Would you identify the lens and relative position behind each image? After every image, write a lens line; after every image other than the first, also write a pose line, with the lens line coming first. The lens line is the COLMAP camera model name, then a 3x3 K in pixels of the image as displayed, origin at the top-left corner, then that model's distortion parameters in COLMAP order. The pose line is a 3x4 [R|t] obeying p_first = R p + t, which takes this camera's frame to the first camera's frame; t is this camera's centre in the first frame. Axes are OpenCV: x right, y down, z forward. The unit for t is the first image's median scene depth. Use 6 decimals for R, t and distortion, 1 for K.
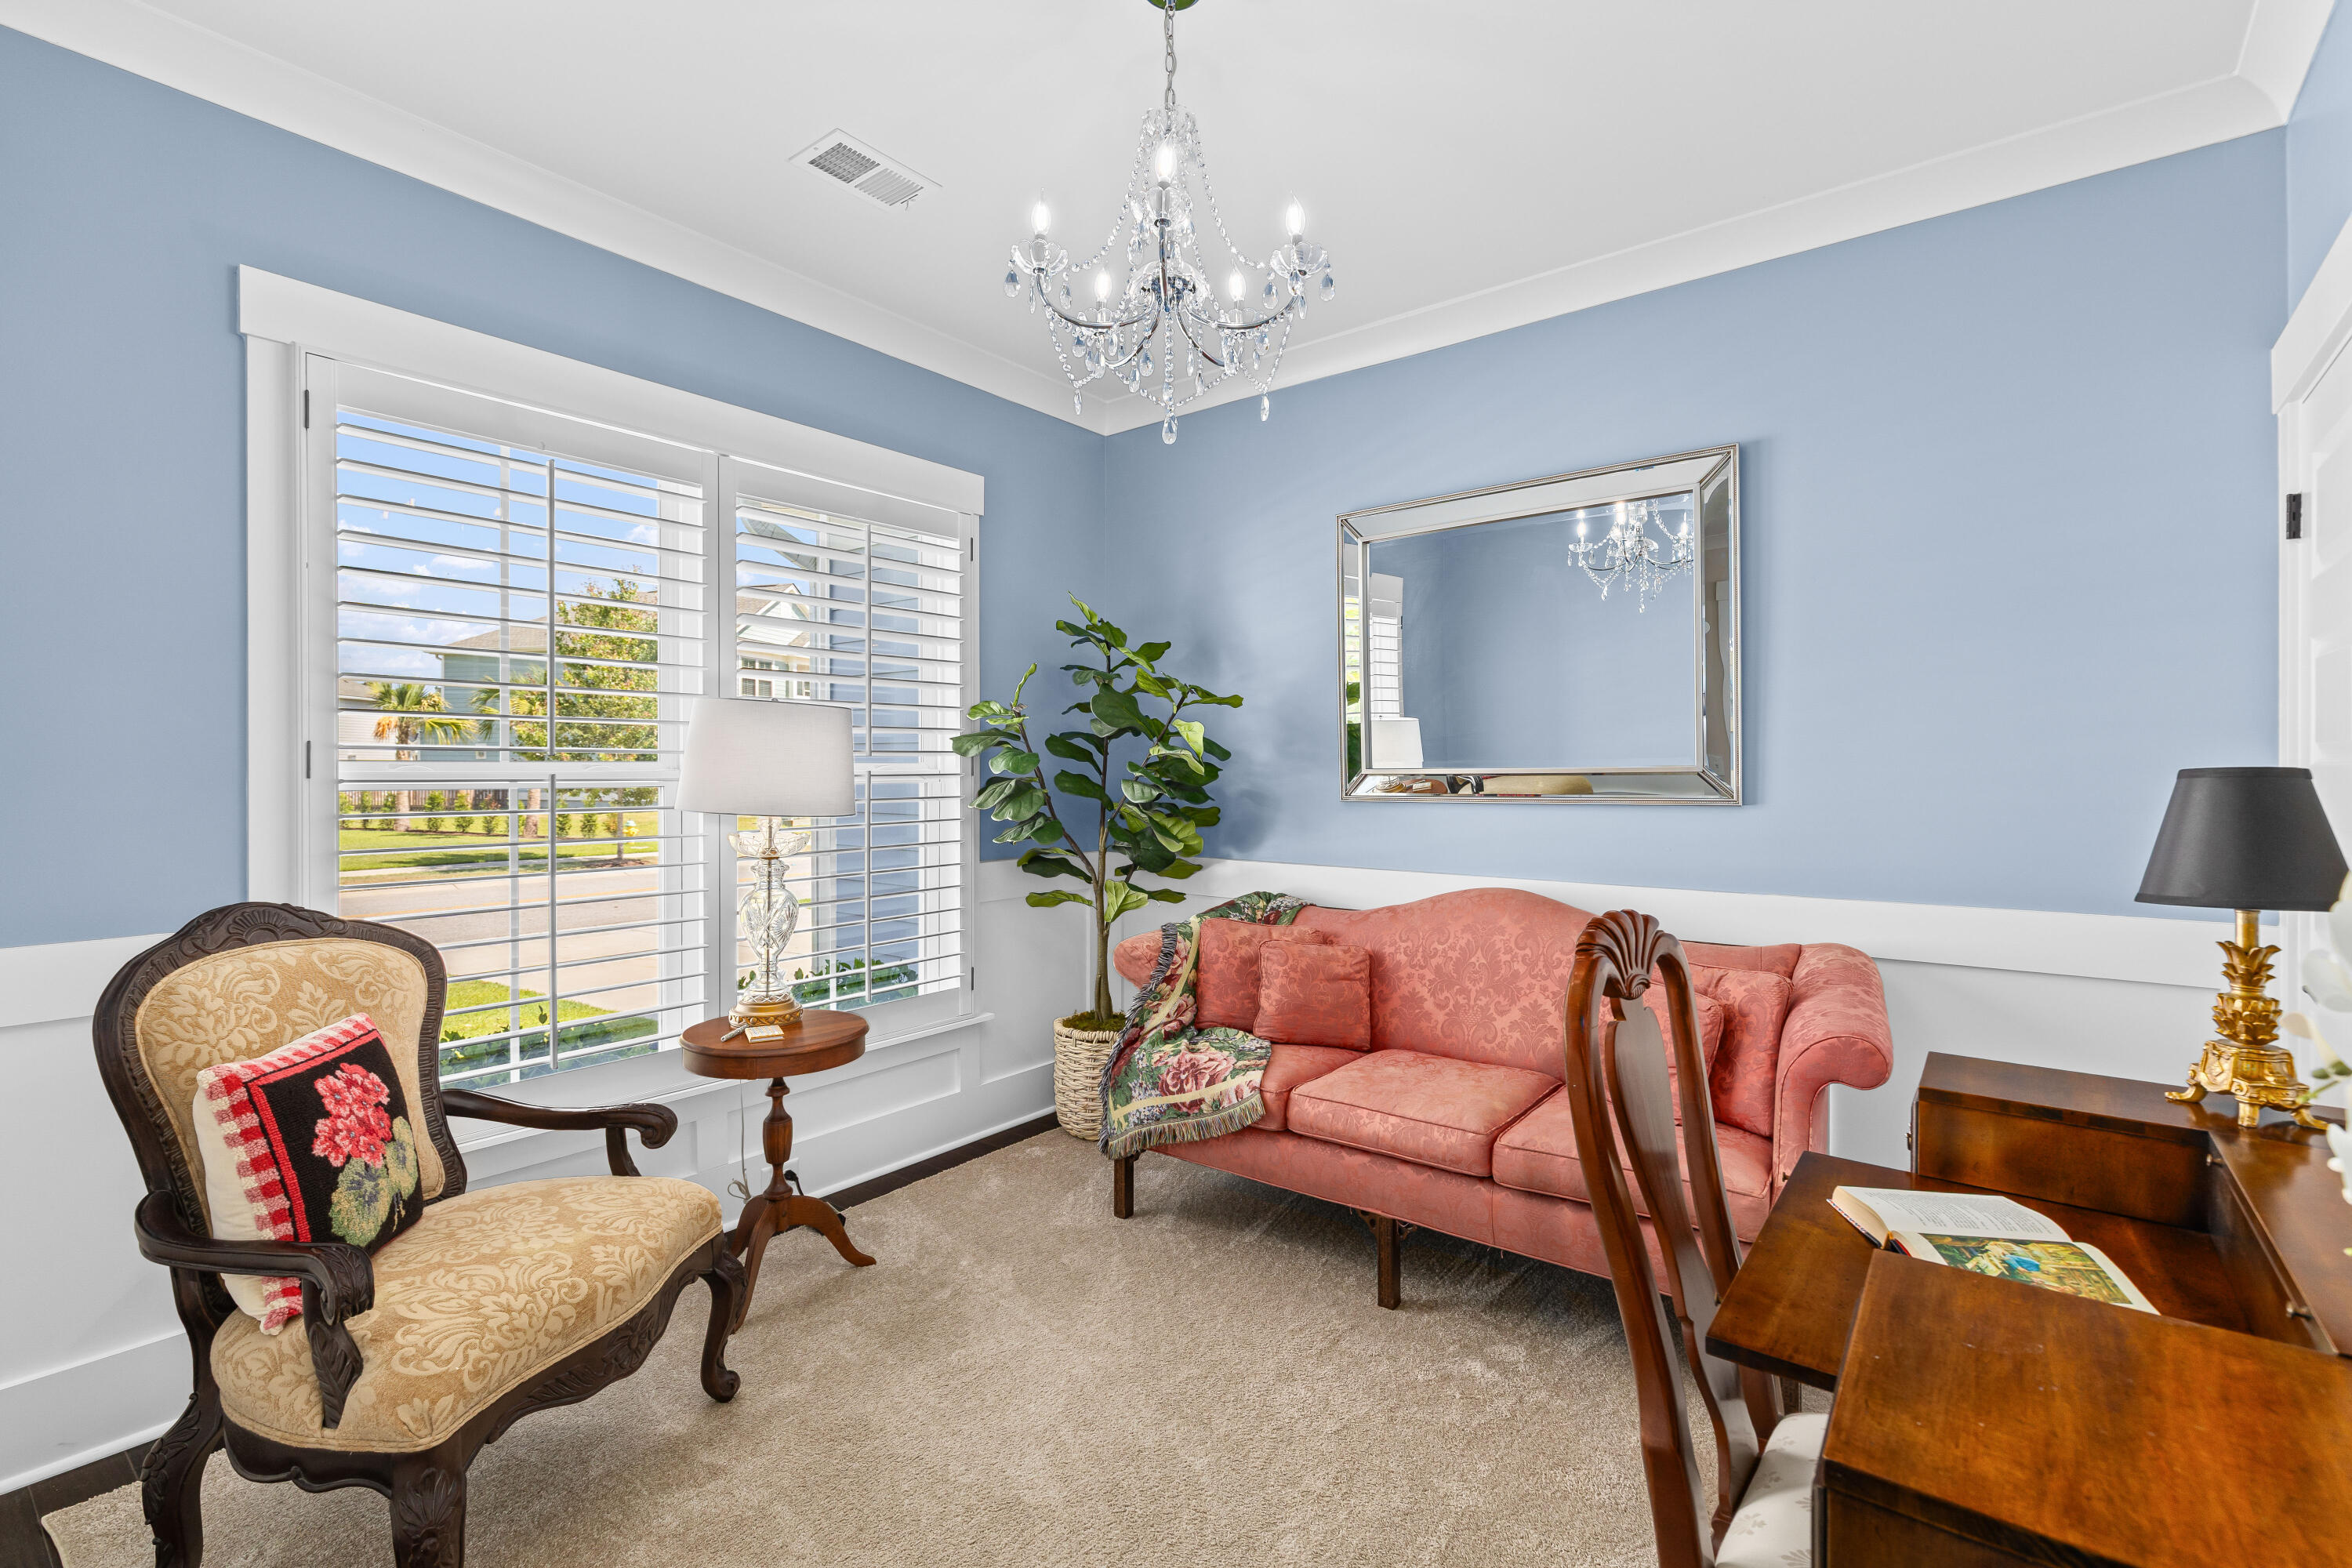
lens RADIAL K [[1049.1, 0, 1183.5], [0, 1049.1, 771.7], [0, 0, 1]] dist [0.001151, 0.000306]
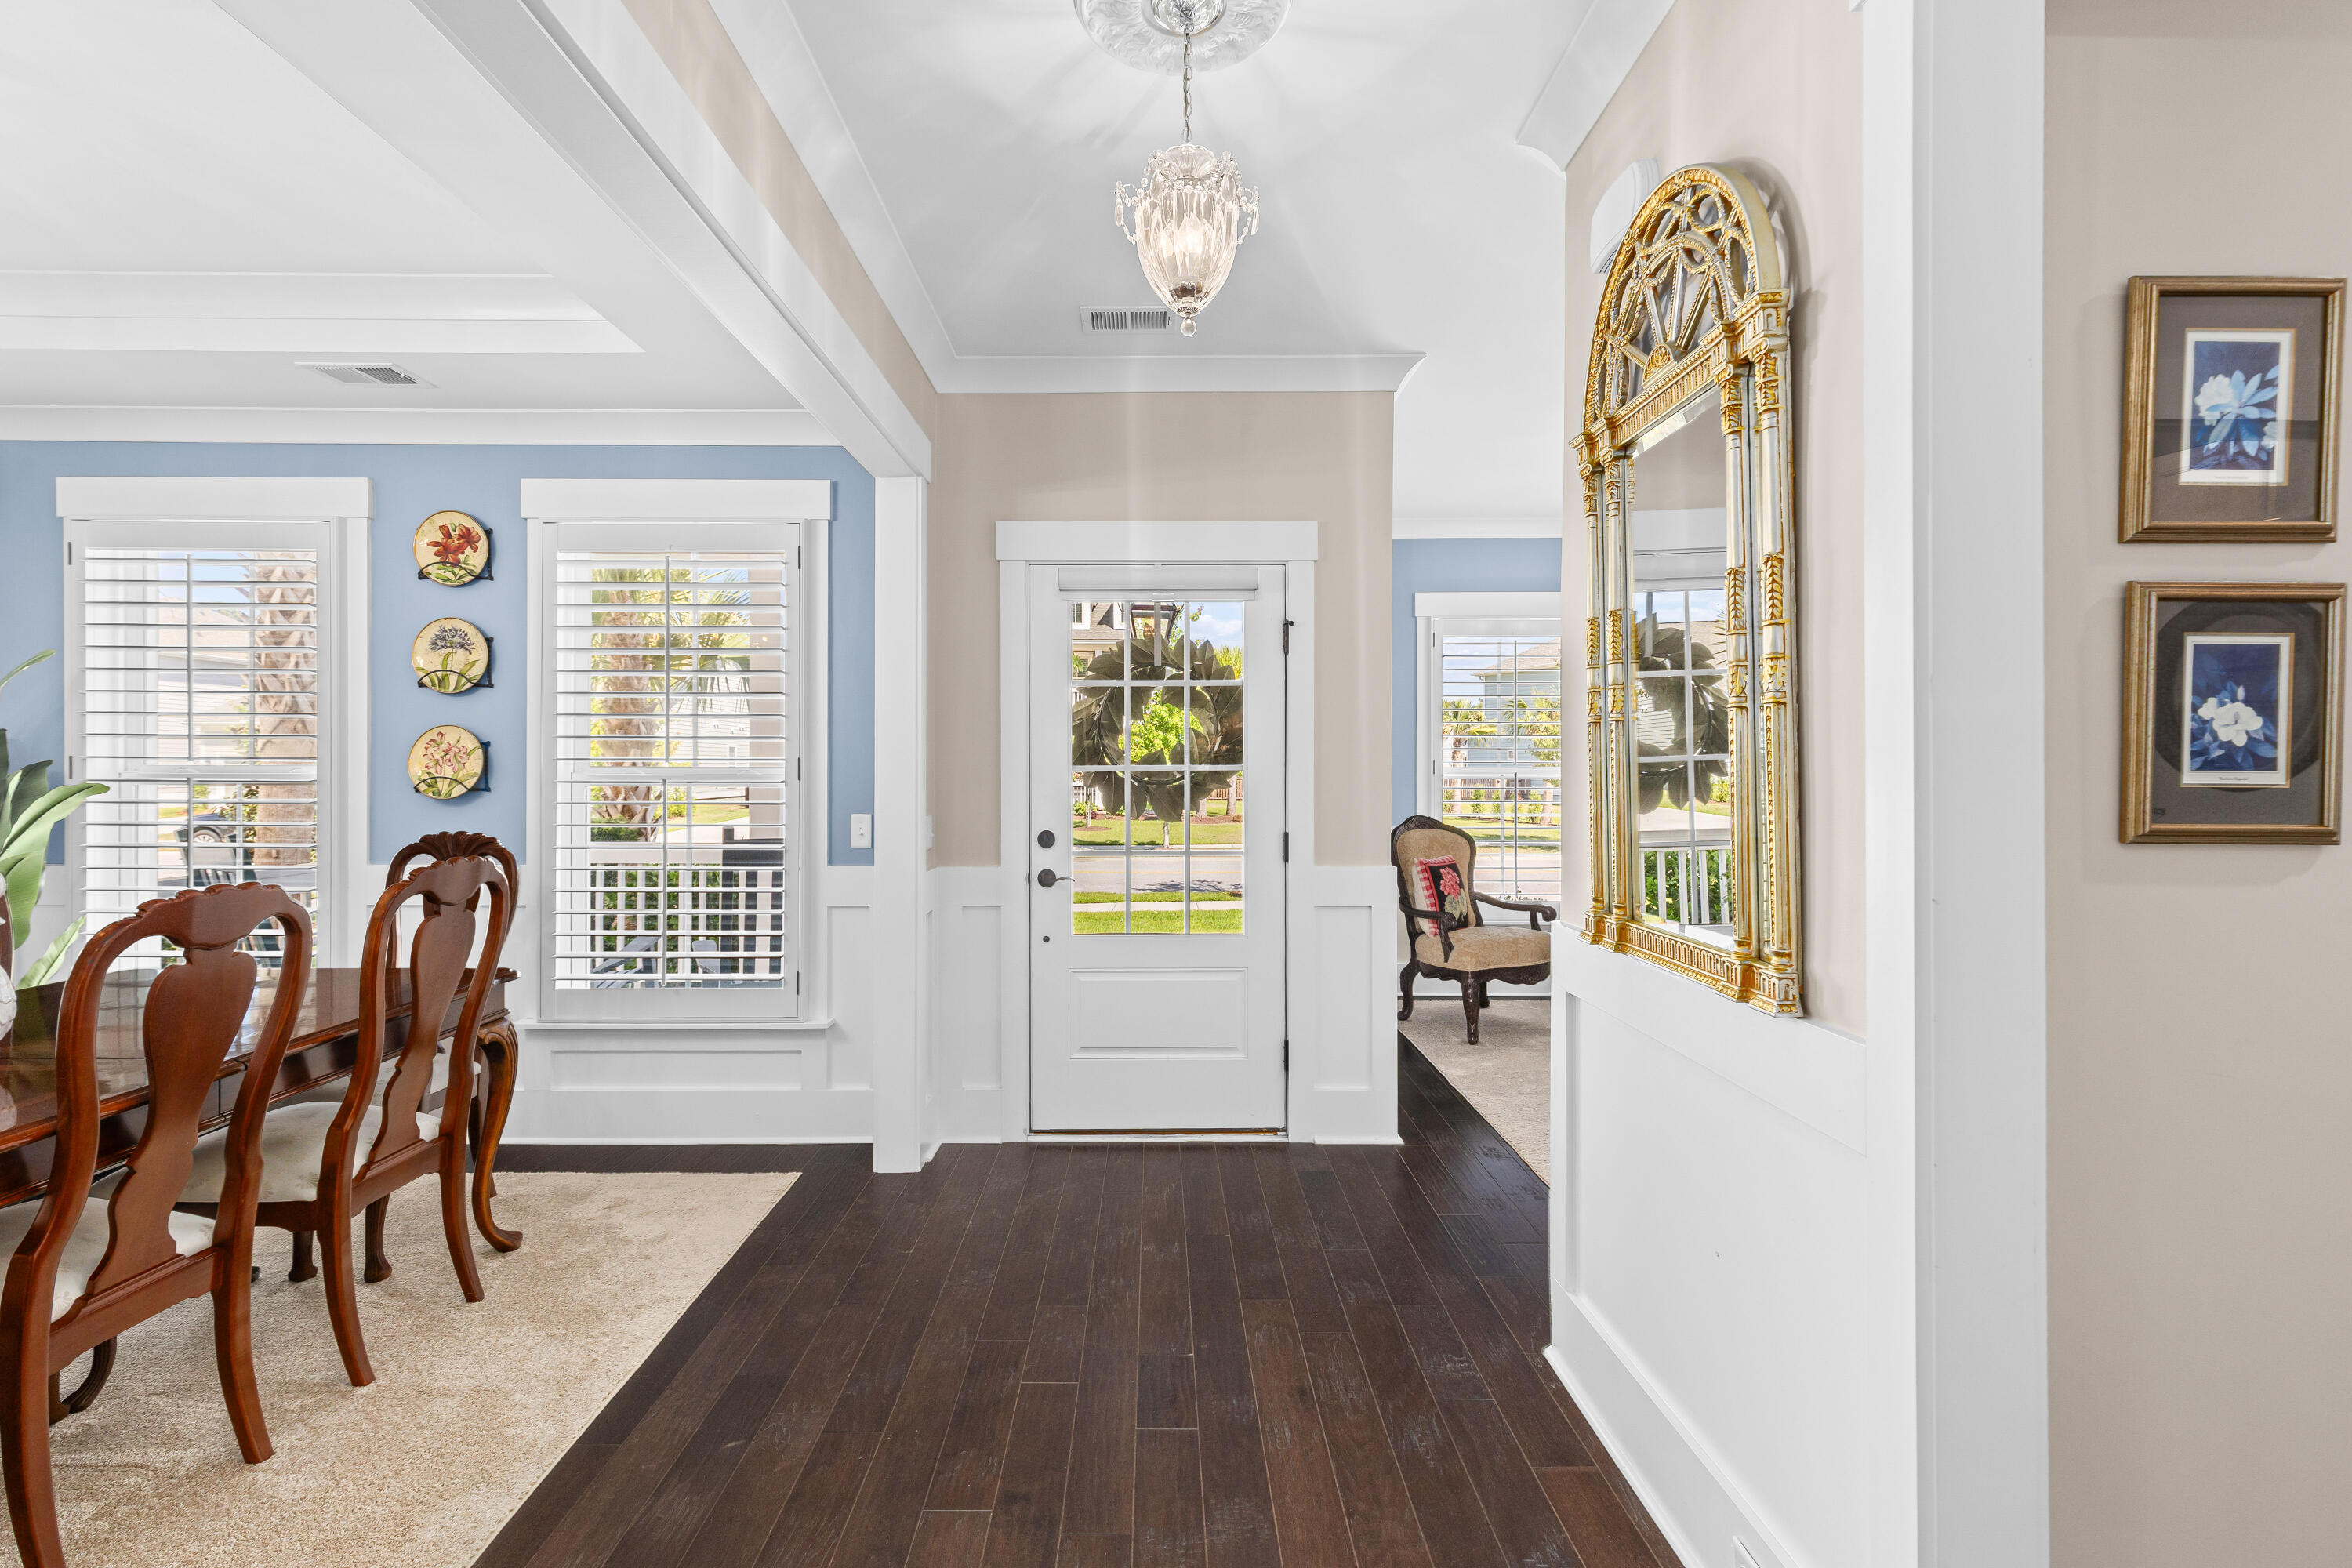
lens RADIAL K [[1049.1, 0, 1183.5], [0, 1049.1, 771.7], [0, 0, 1]] dist [0.001151, 0.000306]
pose [[0.626580, 0.000979, -0.779356, 1.037236], [0.000897, 0.999998, 0.001978, -0.001049], [0.779356, -0.001938, 0.626578, -1.425848]]
